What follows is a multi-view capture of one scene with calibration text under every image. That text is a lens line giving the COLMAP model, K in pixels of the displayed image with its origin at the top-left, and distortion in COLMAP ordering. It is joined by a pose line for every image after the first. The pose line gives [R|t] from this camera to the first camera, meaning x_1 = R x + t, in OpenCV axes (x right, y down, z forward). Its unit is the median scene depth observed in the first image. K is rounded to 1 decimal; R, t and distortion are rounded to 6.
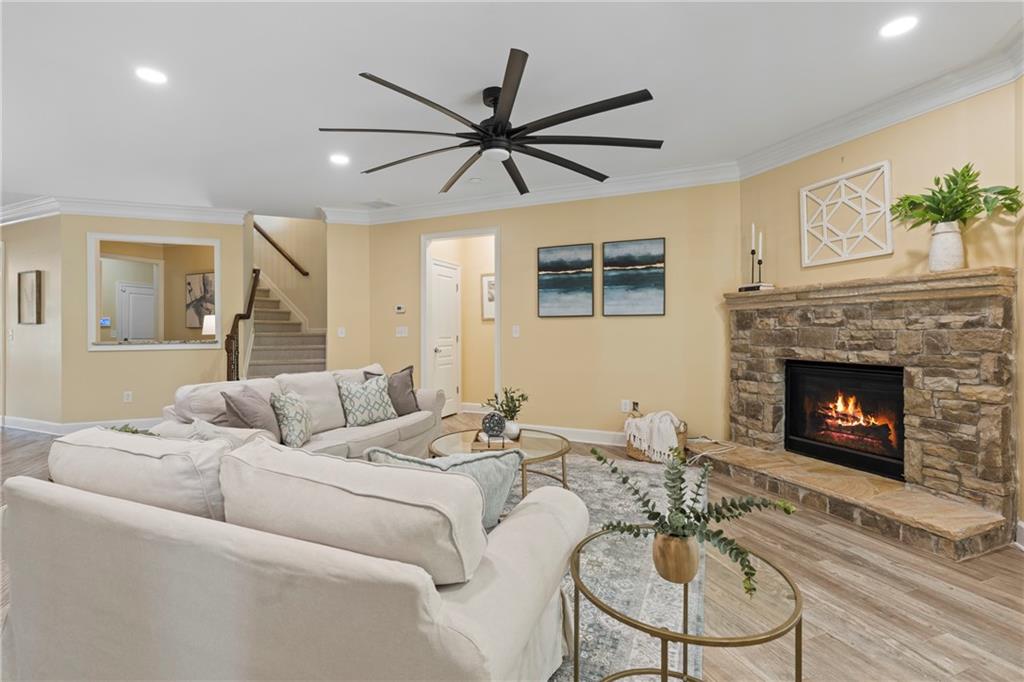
lens RADIAL K [[462.6, 0, 509.2], [0, 462.6, 337.0], [0, 0, 1]] dist [-0.001624, -0.000131]
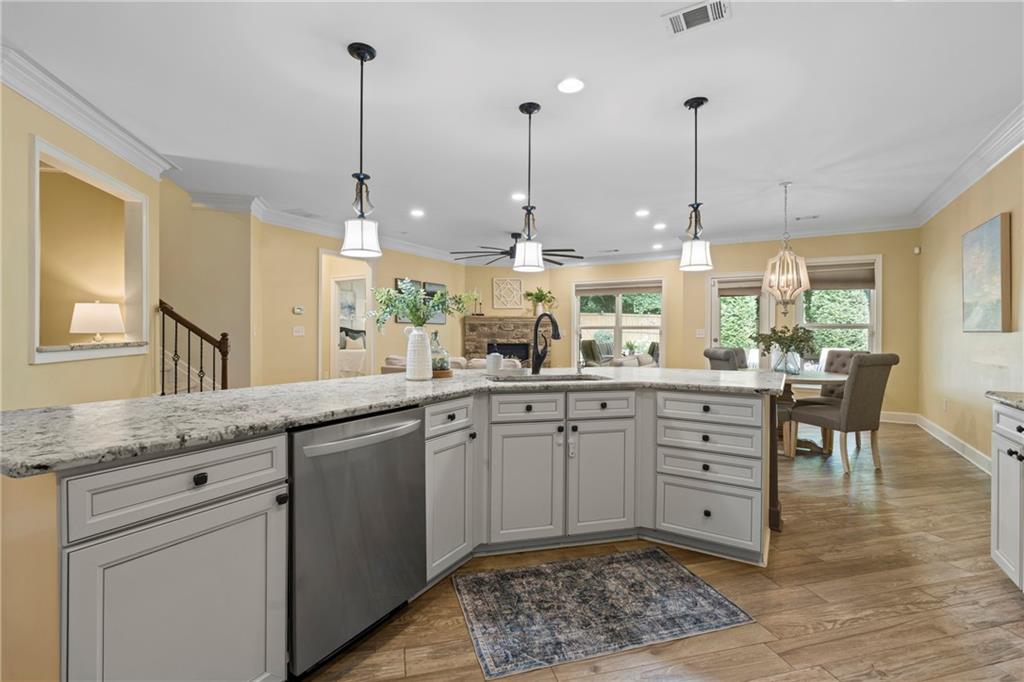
lens RADIAL K [[462.6, 0, 509.2], [0, 462.6, 337.0], [0, 0, 1]] dist [-0.001624, -0.000131]
pose [[0.126504, -0.006963, 0.991942, -2.111607], [0.002485, 0.999974, 0.006702, -0.005017], [-0.991963, 0.001617, 0.126518, 0.625115]]
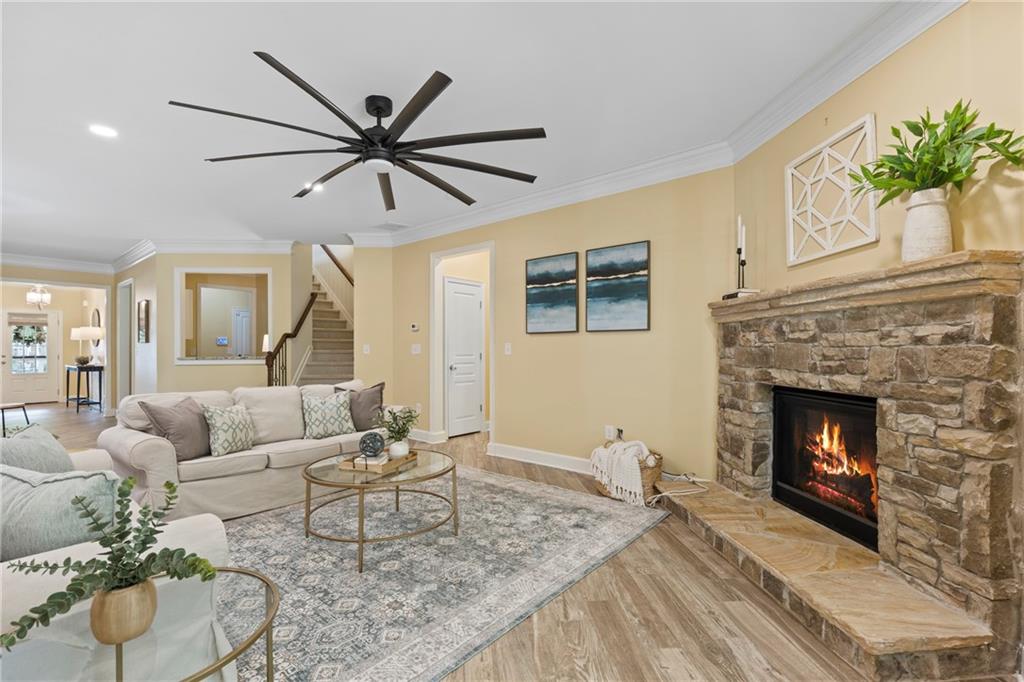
lens RADIAL K [[461.6, 0, 511.0], [0, 461.6, 353.7], [0, 0, 1]] dist [-0.001028, -0.000398]
pose [[0.959373, 0.003564, -0.282118, 0.437652], [-0.004198, 0.999990, -0.001643, -0.000635], [0.282109, 0.002761, 0.959378, 0.130848]]
